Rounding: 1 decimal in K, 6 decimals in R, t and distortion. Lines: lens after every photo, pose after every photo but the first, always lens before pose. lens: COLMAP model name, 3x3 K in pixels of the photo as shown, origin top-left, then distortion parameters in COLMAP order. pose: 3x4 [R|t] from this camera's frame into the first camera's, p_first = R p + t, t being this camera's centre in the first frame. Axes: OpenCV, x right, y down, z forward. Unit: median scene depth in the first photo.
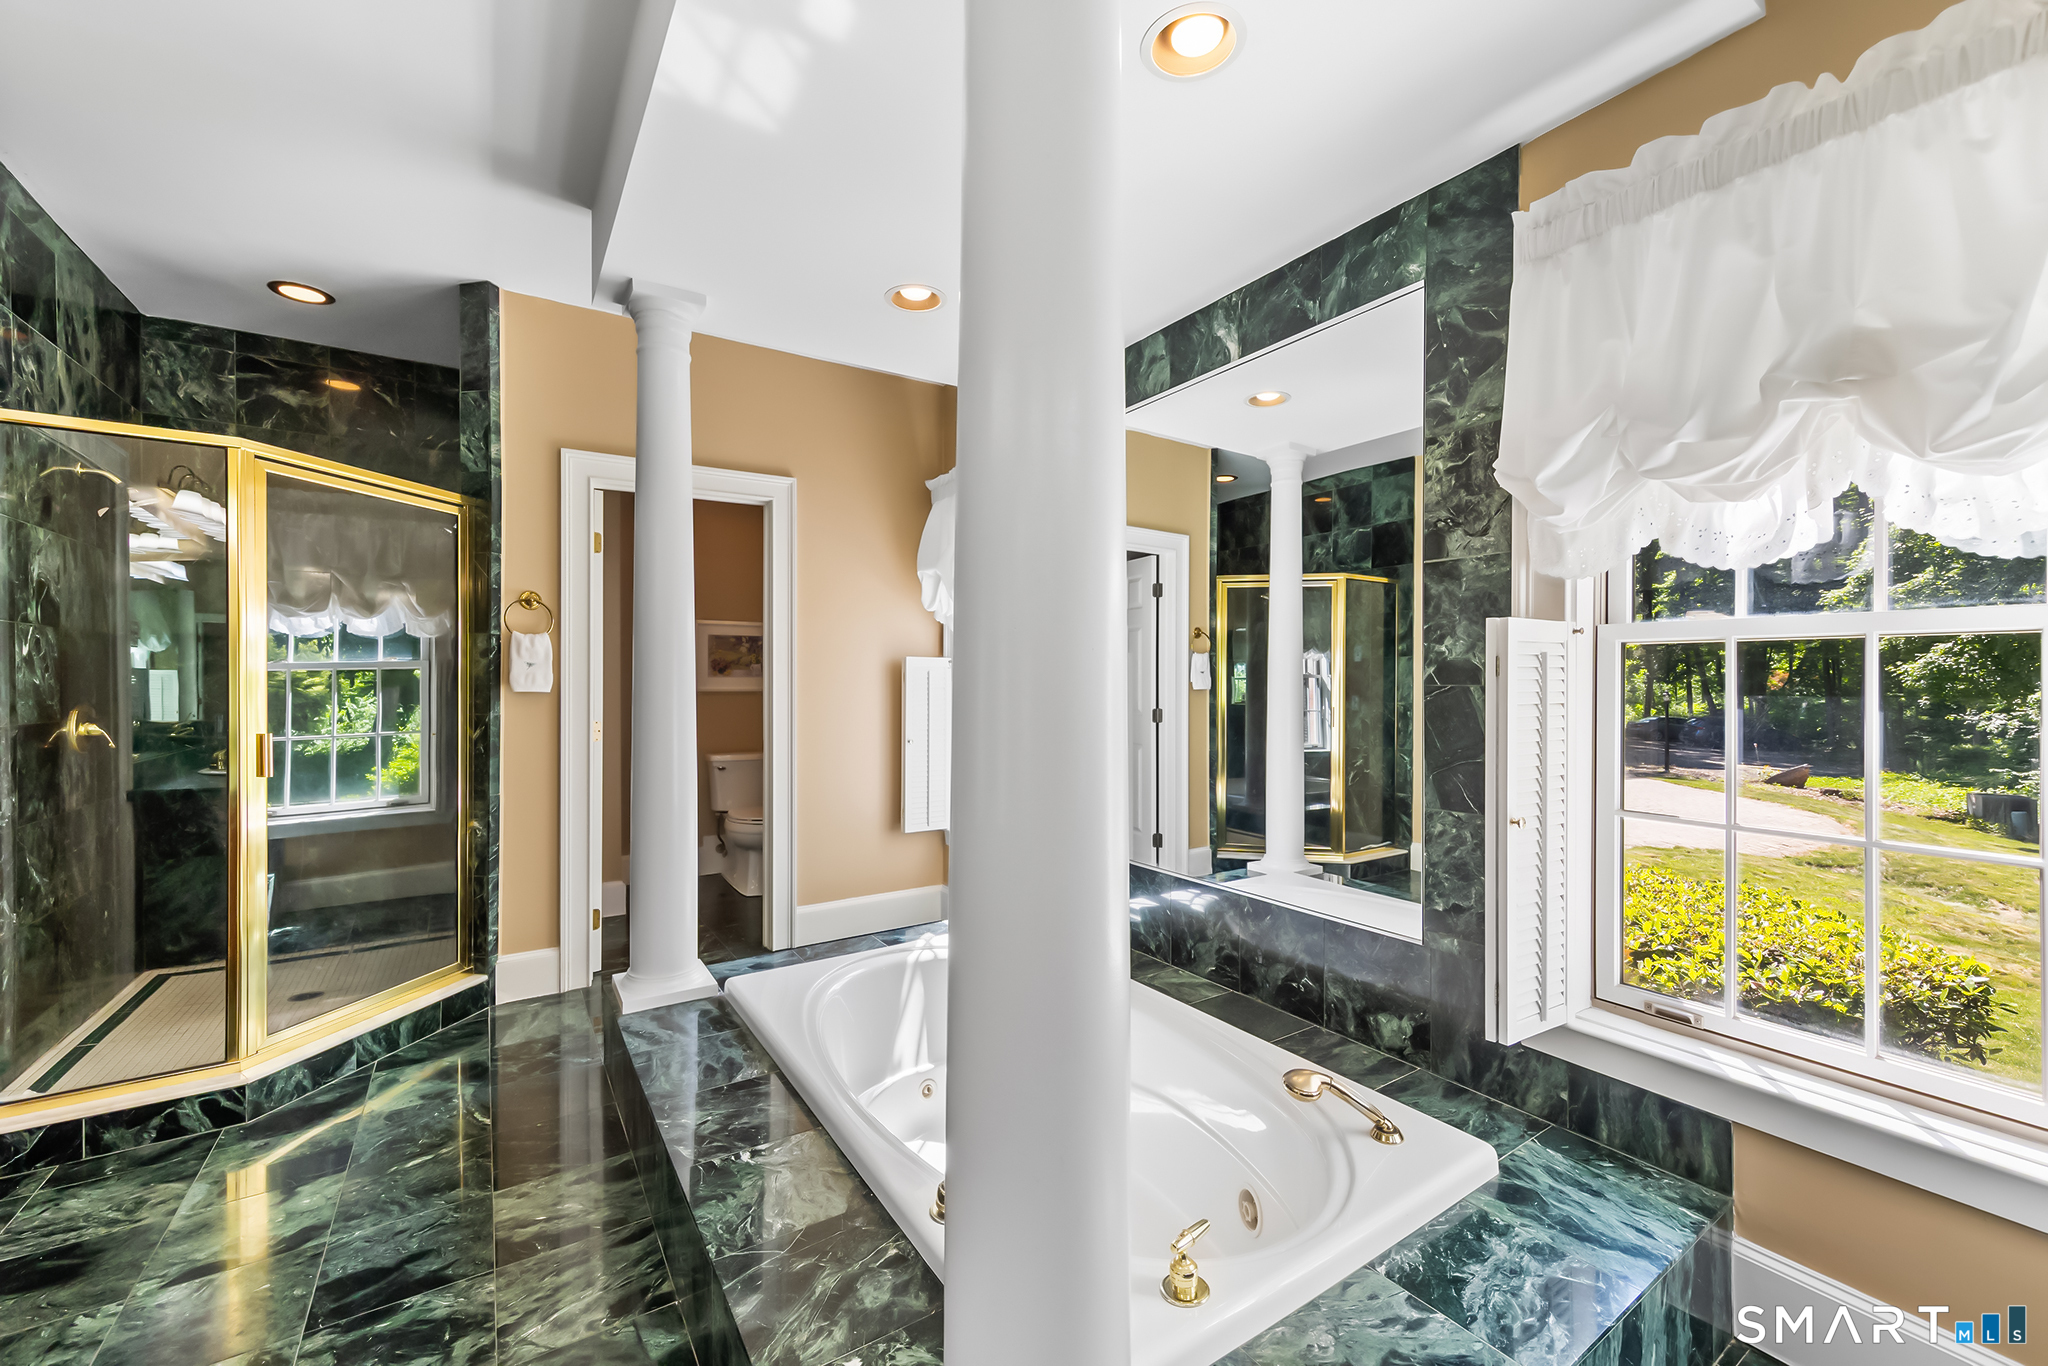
lens RADIAL K [[821.1, 0, 1022.1], [0, 821.1, 679.4], [0, 0, 1]] dist [0.002240, 0.000034]
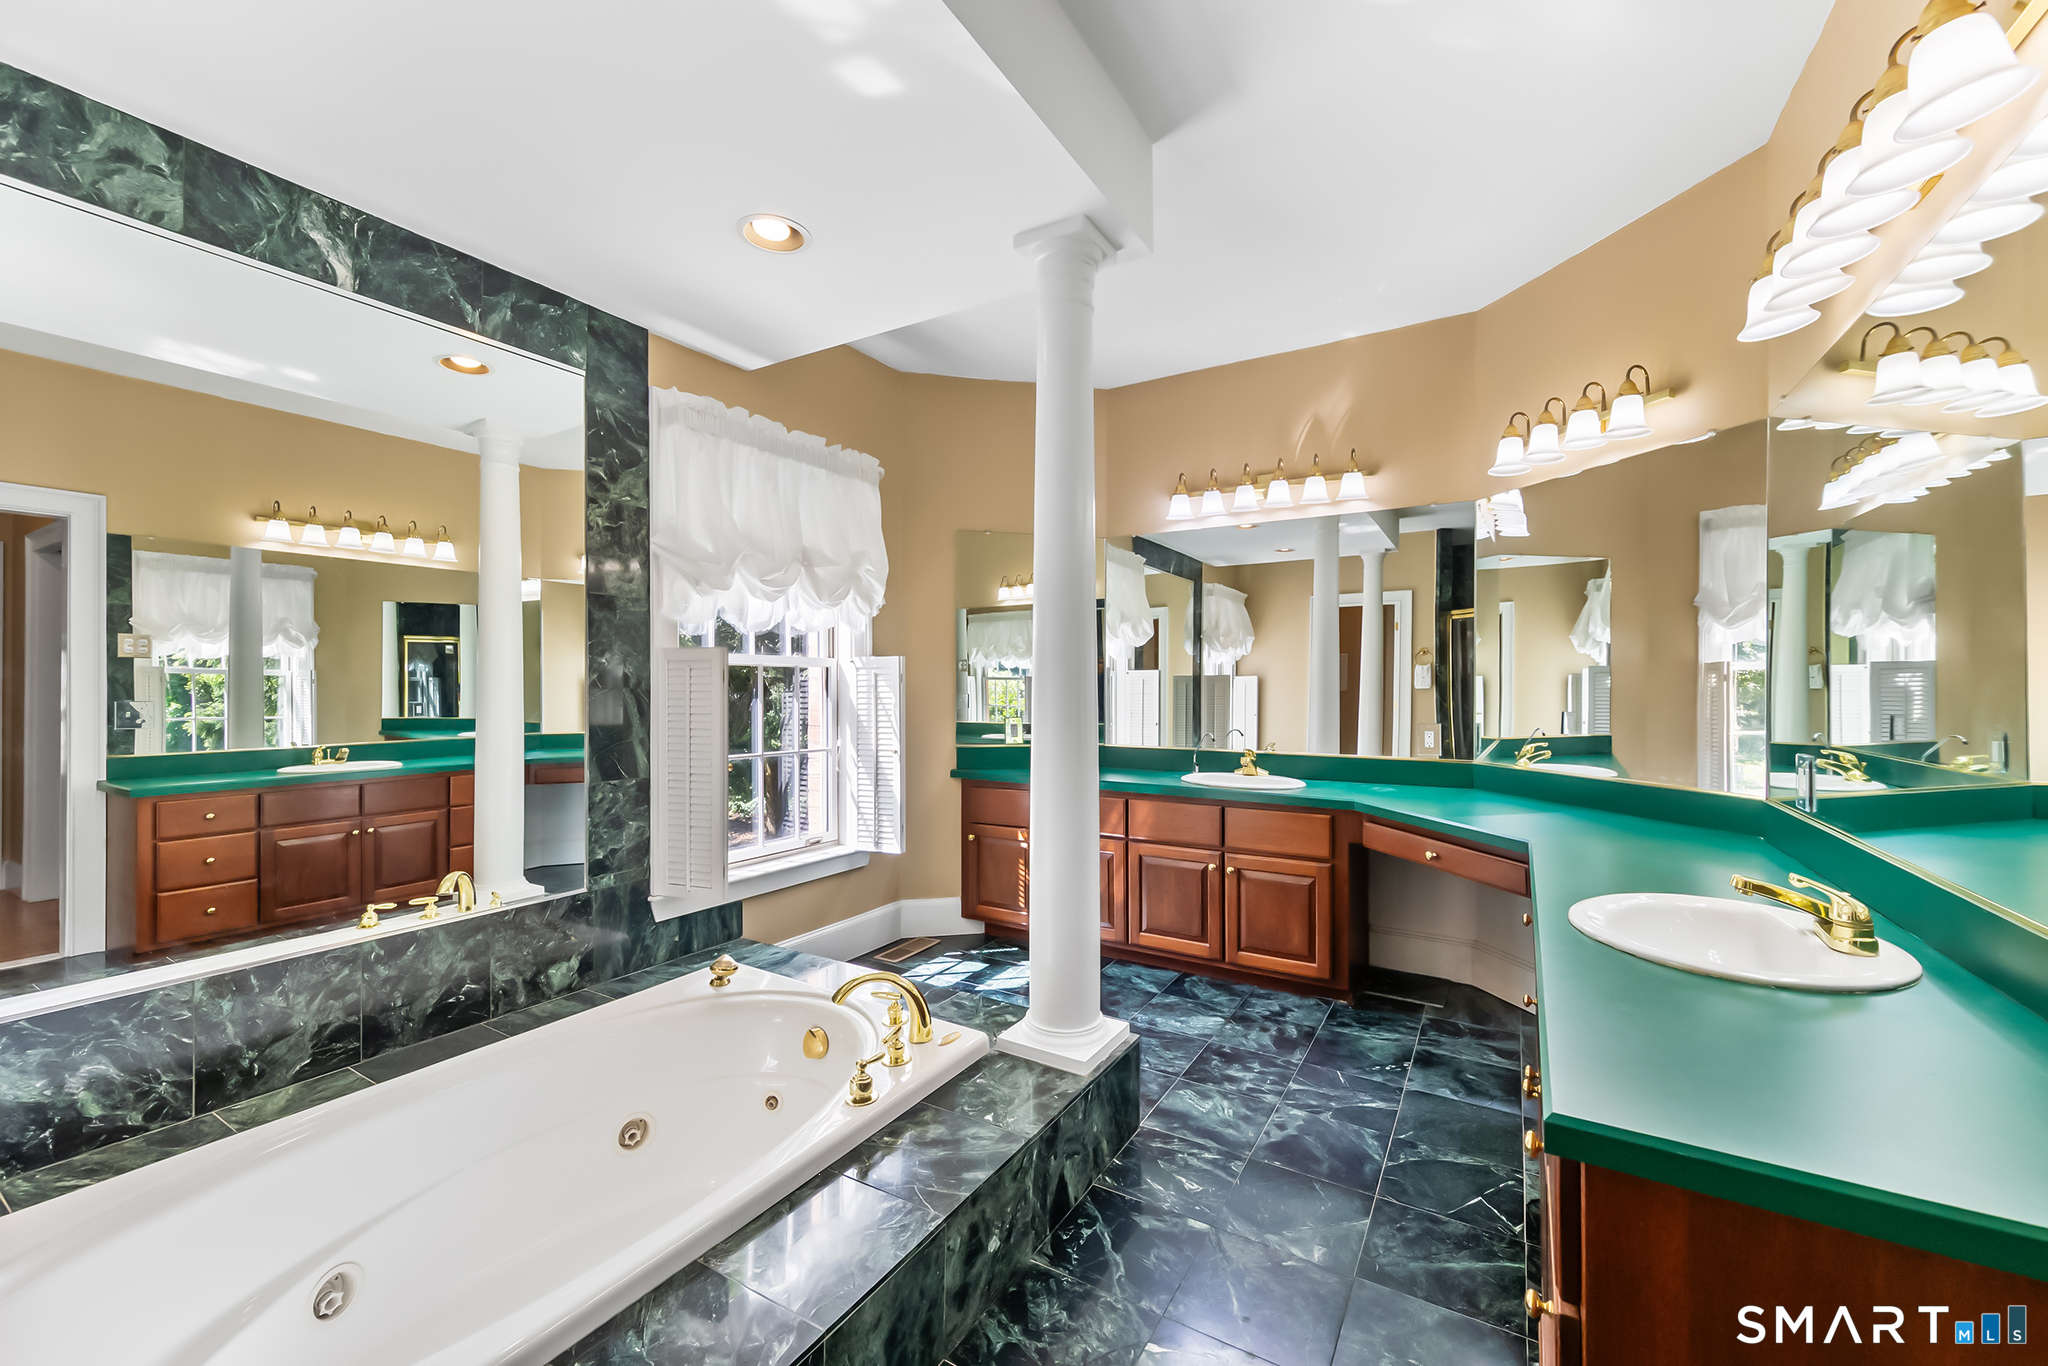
lens RADIAL K [[821.1, 0, 1020.0], [0, 821.1, 687.3], [0, 0, 1]] dist [0.002240, 0.000034]
pose [[-0.437979, 0.001425, 0.898984, -0.964236], [0.002549, 0.999997, -0.000343, 0.008086], [-0.898982, 0.002142, -0.437981, 0.958868]]
